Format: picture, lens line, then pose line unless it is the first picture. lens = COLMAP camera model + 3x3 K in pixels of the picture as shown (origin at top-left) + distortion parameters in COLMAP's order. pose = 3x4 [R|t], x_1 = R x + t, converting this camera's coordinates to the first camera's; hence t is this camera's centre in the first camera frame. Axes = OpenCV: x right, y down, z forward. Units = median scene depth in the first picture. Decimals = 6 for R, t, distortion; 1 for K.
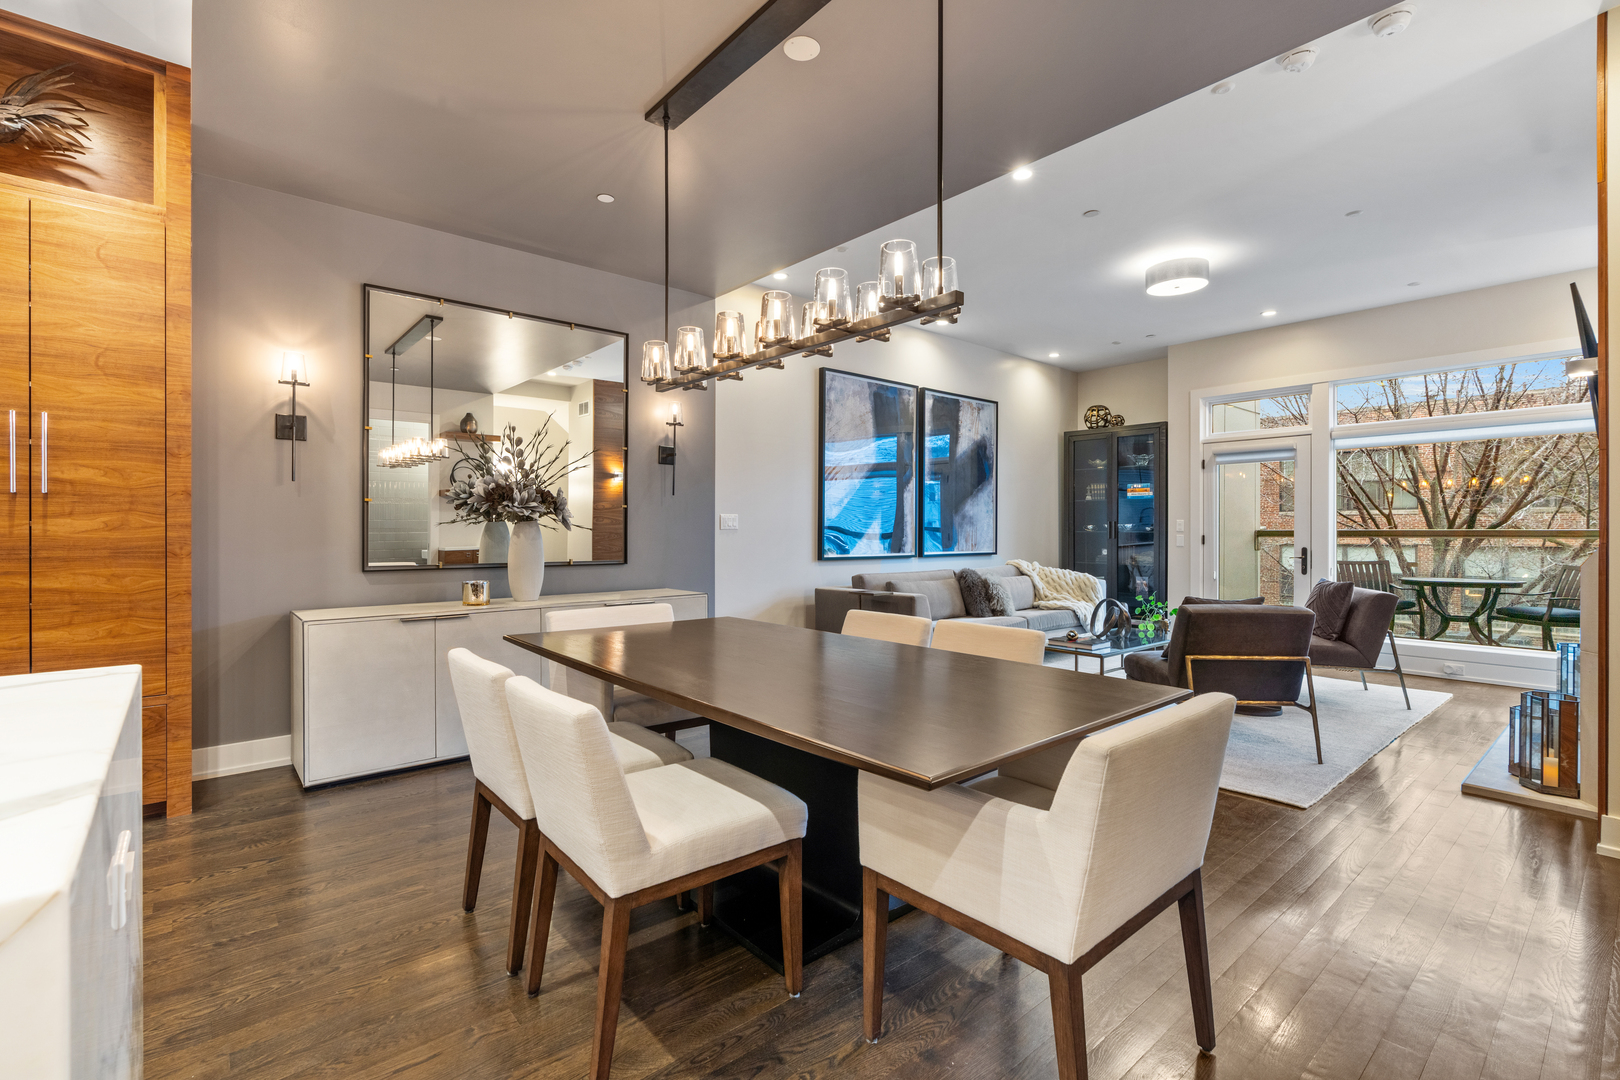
lens RADIAL K [[730.9, 0, 803.0], [0, 730.9, 536.1], [0, 0, 1]] dist [-0.014766, 0.006452]
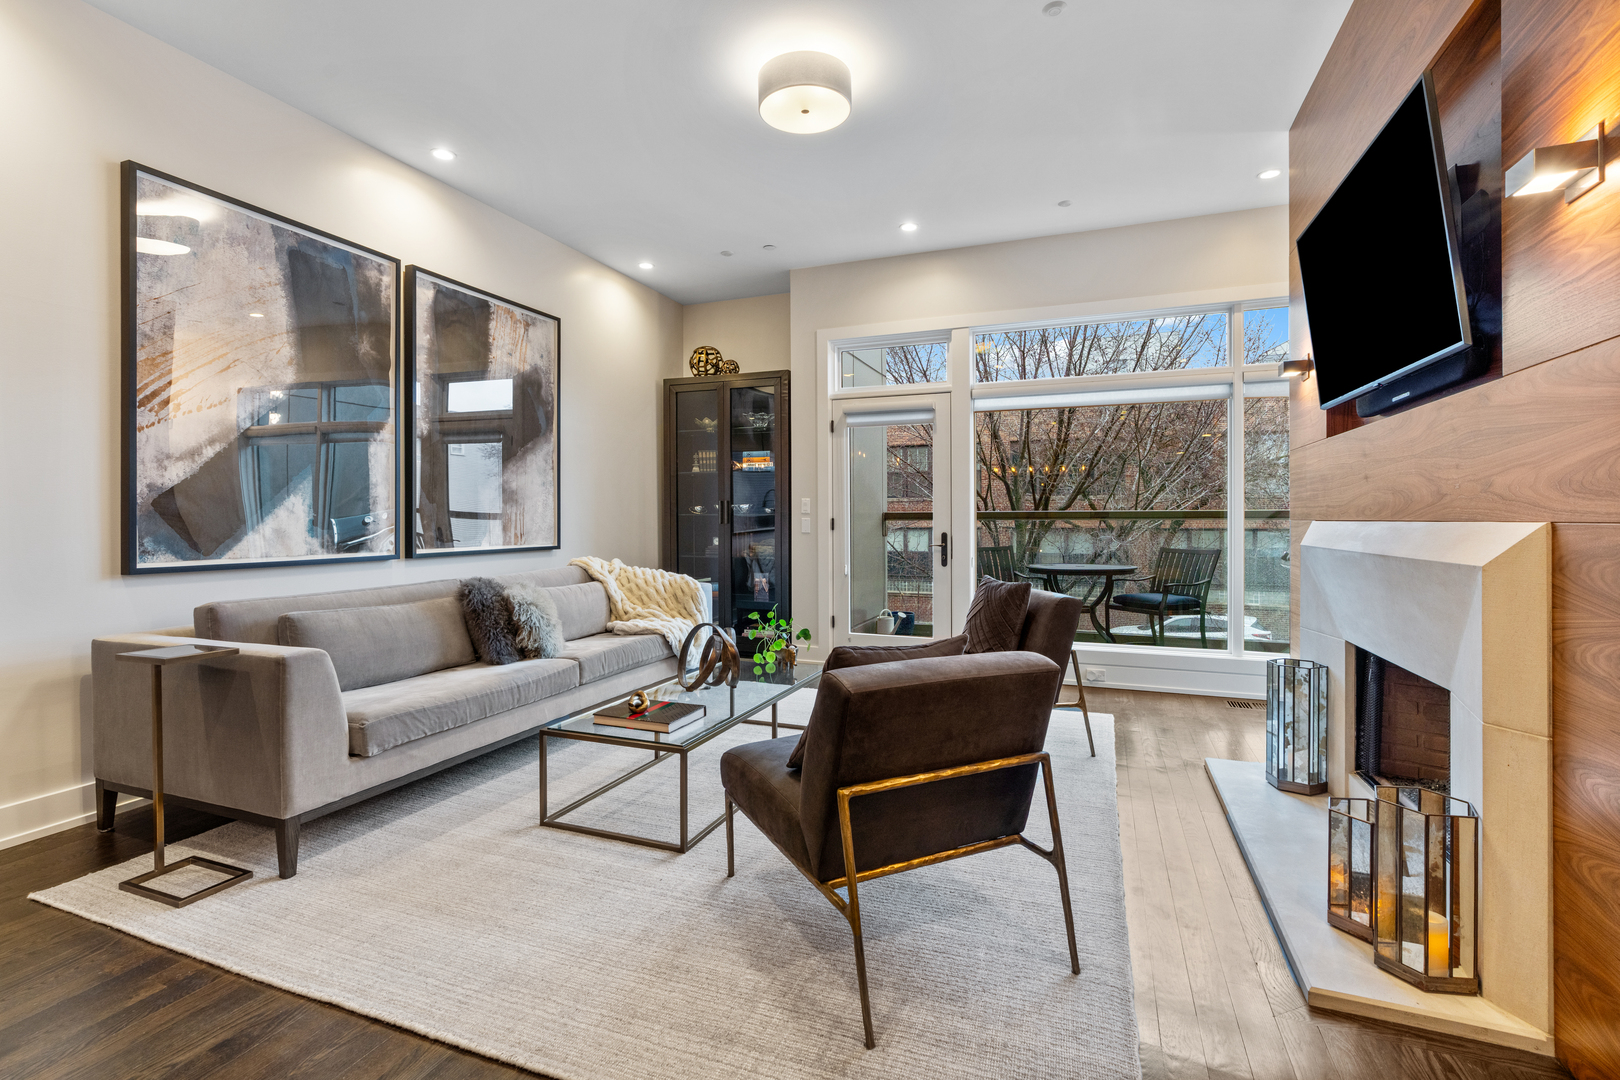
lens RADIAL K [[730.9, 0, 803.0], [0, 730.9, 536.1], [0, 0, 1]] dist [-0.014766, 0.006452]
pose [[0.884957, -0.015804, 0.465404, 0.168424], [0.007185, 0.999768, 0.020286, 0.001867], [-0.465617, -0.014608, 0.884866, 0.344164]]
